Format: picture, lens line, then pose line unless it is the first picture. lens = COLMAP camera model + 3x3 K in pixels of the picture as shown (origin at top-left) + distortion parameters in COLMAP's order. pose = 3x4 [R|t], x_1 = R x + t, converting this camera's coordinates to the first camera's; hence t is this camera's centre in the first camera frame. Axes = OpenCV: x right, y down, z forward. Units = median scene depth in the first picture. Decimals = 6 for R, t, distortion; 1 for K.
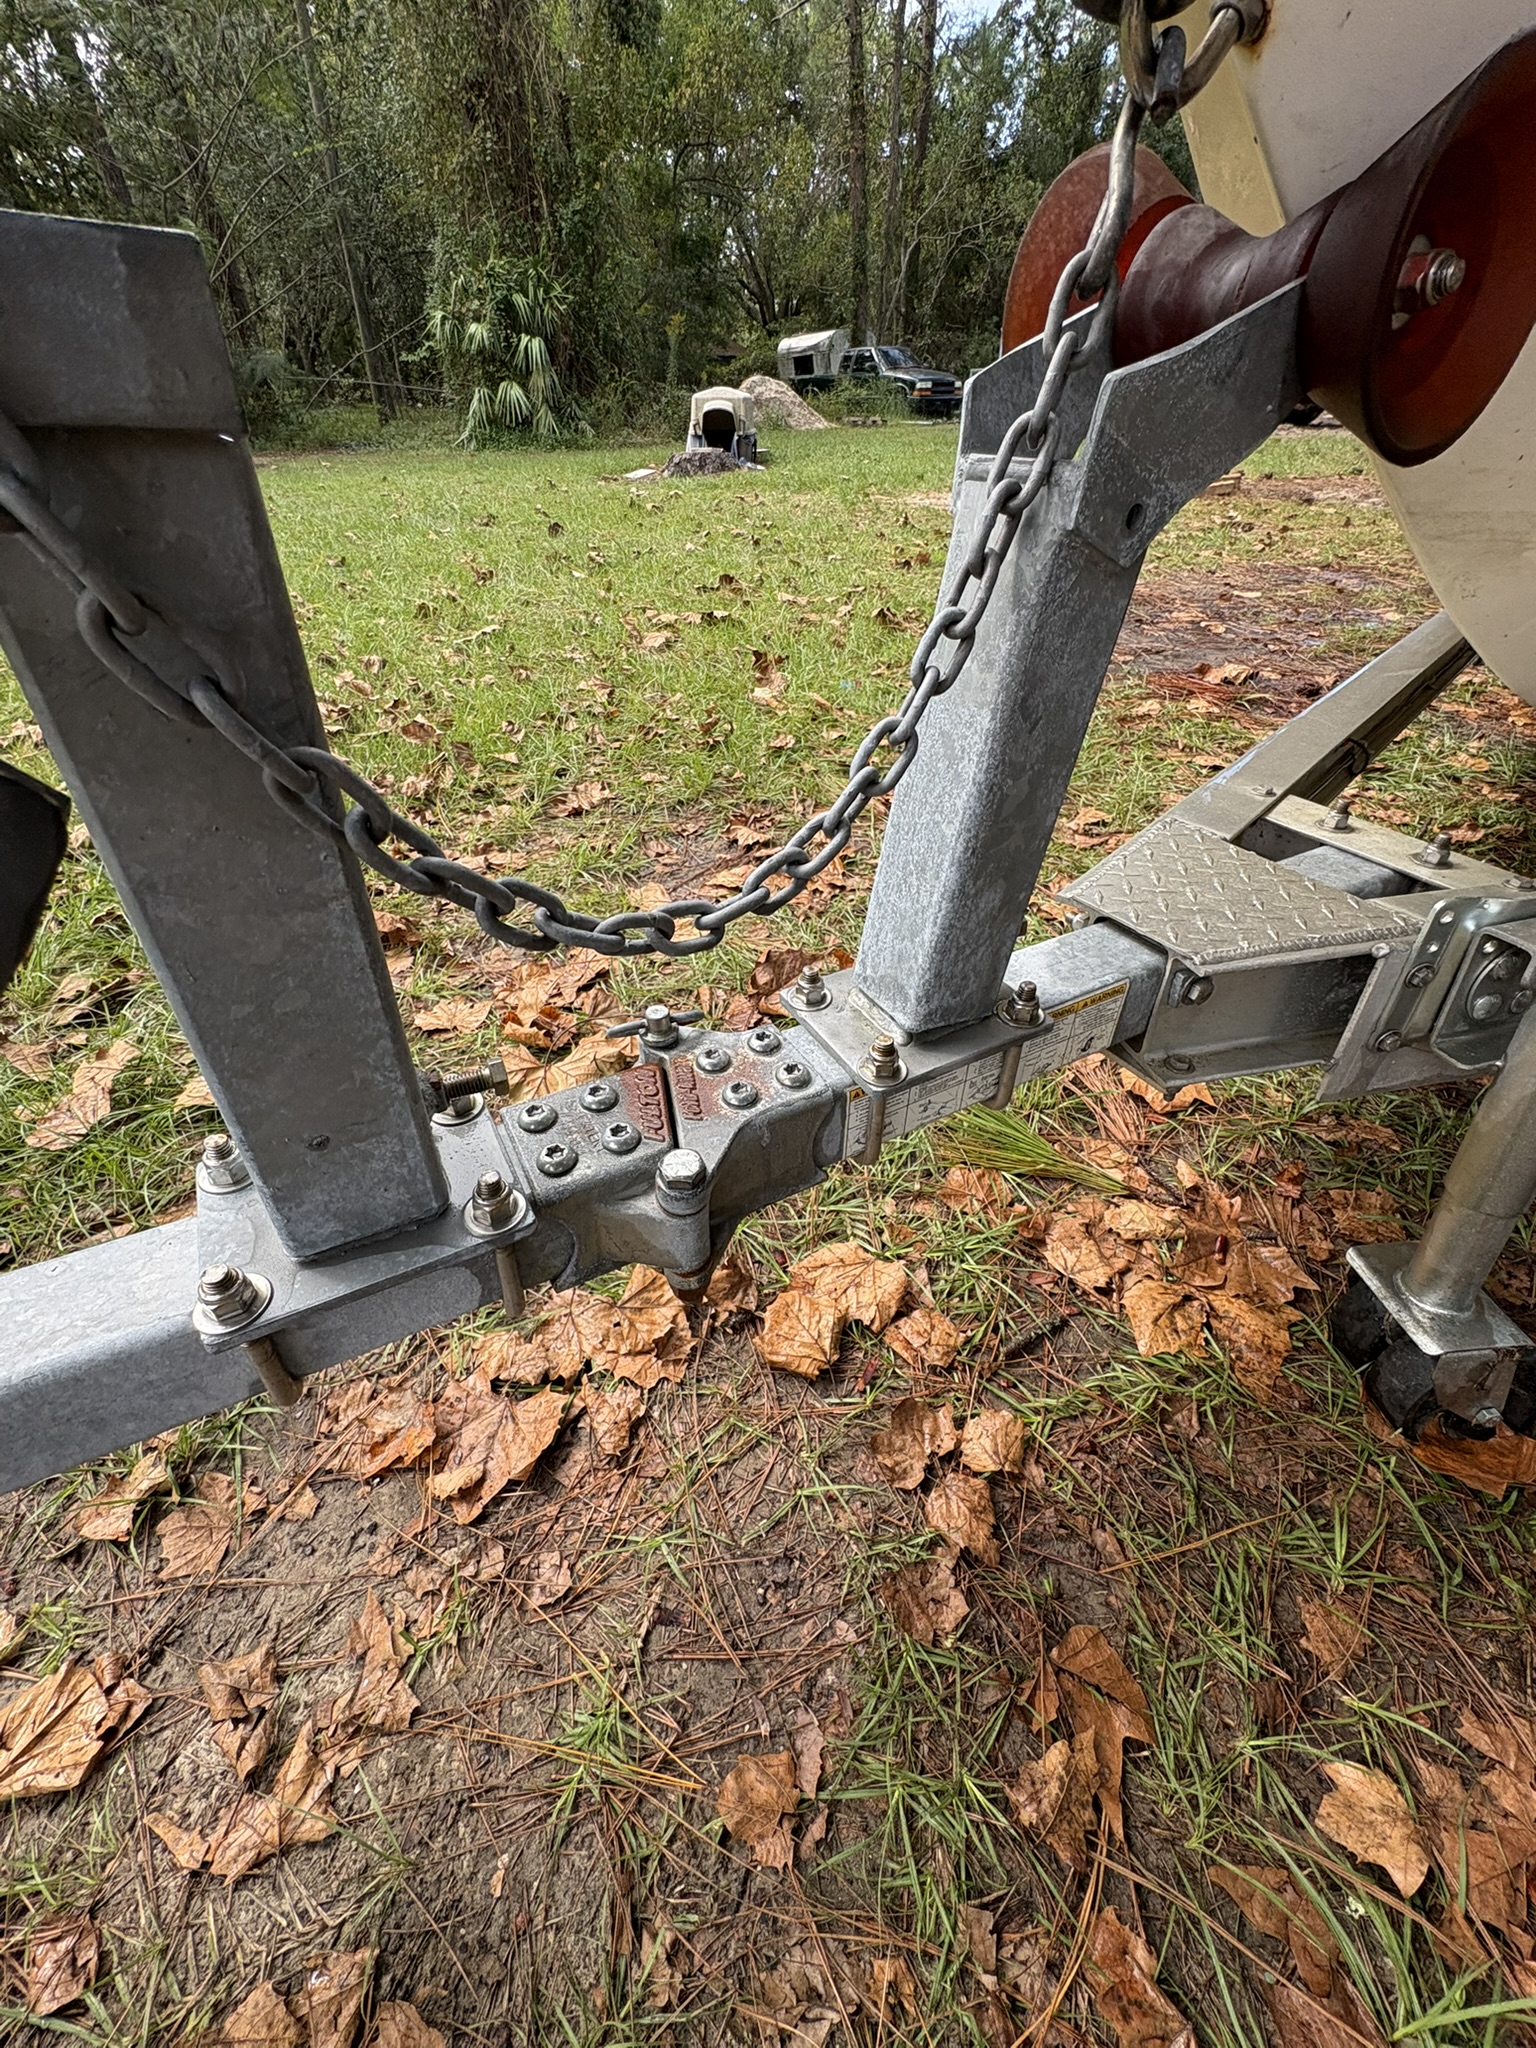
lens RADIAL K [[813.7, 0, 767.0], [0, 813.7, 1022.5], [0, 0, 1]] dist [0.000025, -0.000219]
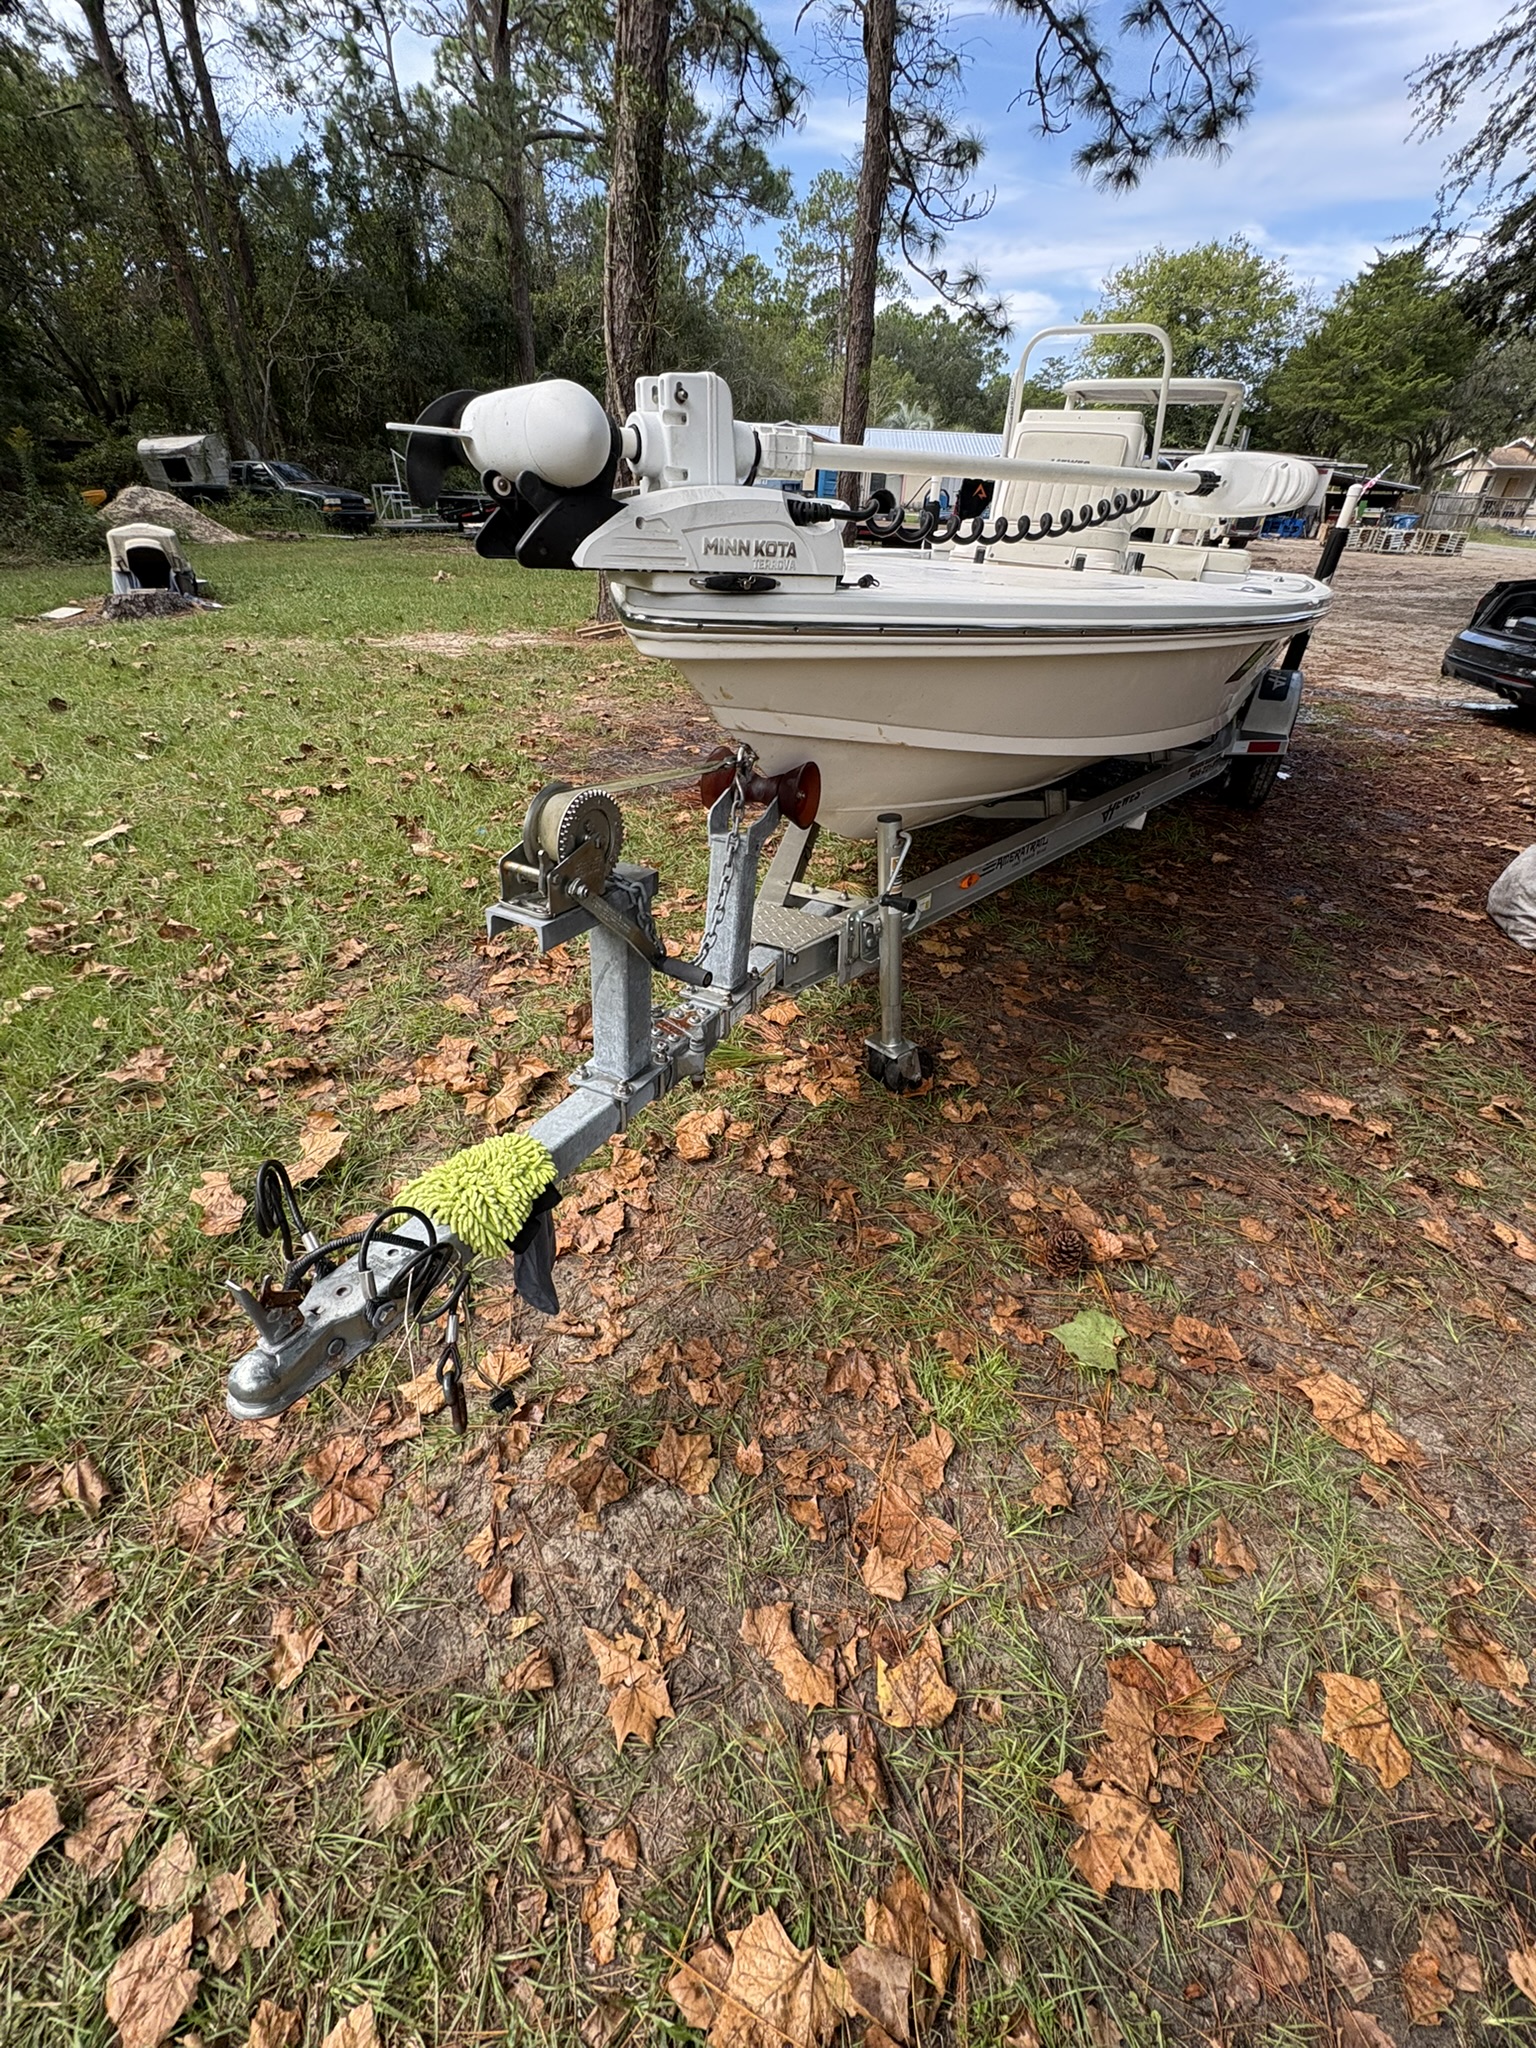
lens RADIAL K [[817.2, 0, 766.9], [0, 817.2, 1020.1], [0, 0, 1]] dist [-0.000792, 0.000653]
pose [[0.827182, -0.271749, 0.491857, -0.423084], [0.310768, 0.950483, 0.002503, 0.052264], [-0.468181, 0.150783, 0.870672, -0.593210]]
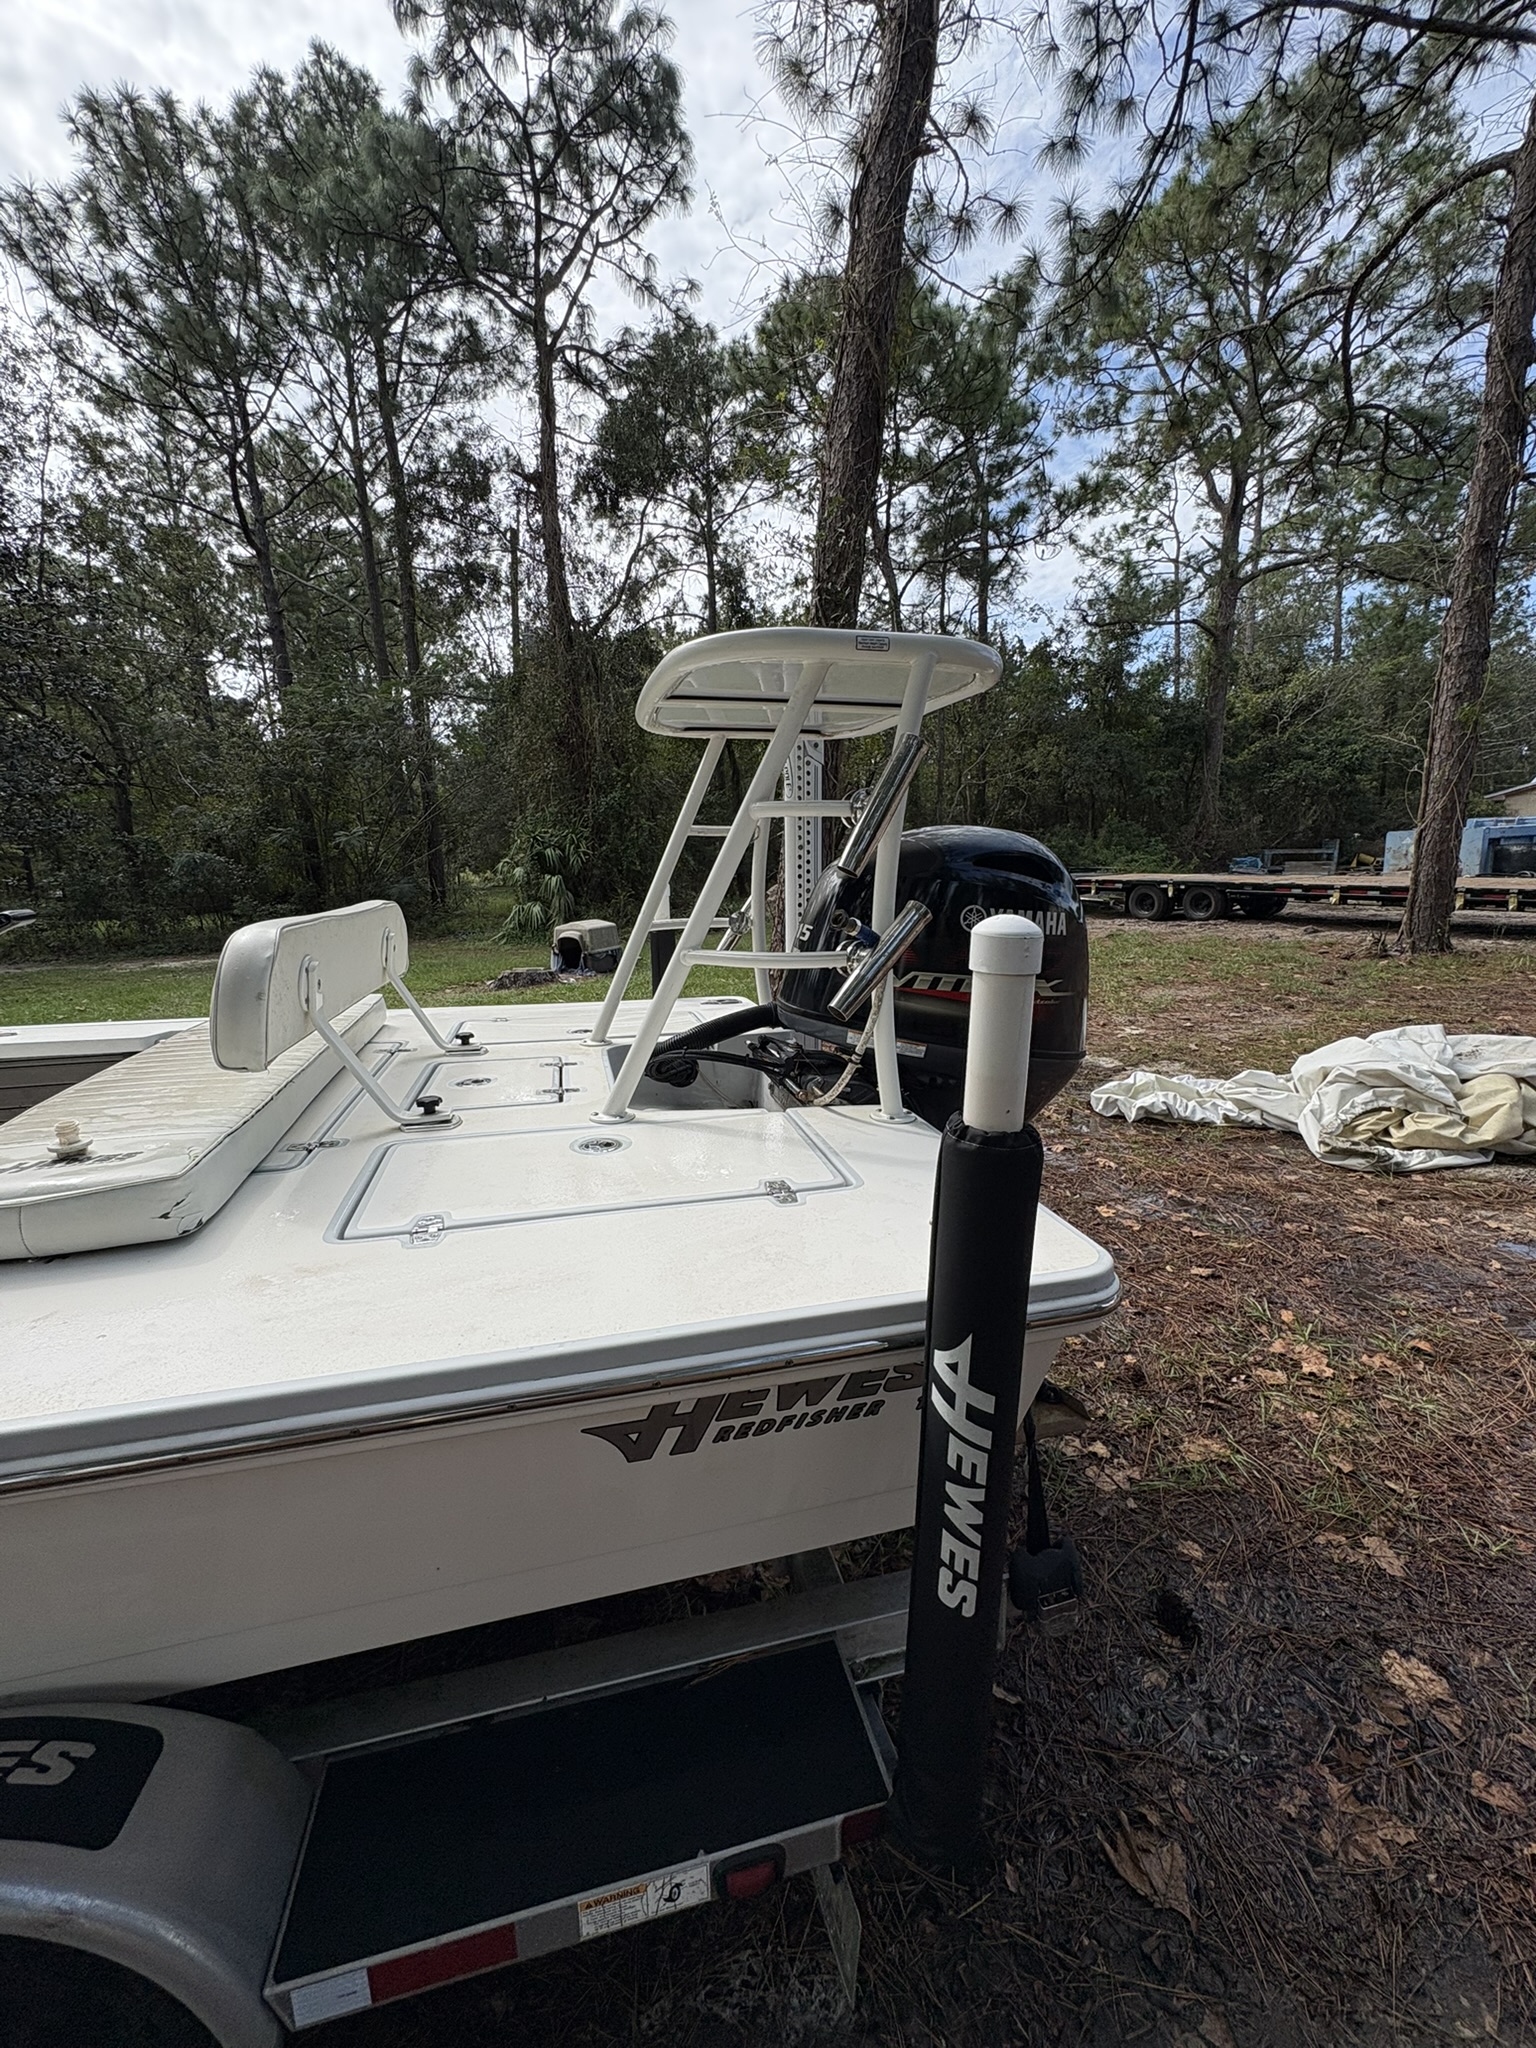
lens RADIAL K [[812.3, 0, 767.4], [0, 812.3, 1023.2], [0, 0, 1]] dist [0.000073, -0.000741]
pose [[0.965535, 0.029312, -0.258619, 3.074457], [-0.141473, 0.893139, -0.426951, -0.761591], [0.218468, 0.448824, 0.866504, 0.190361]]
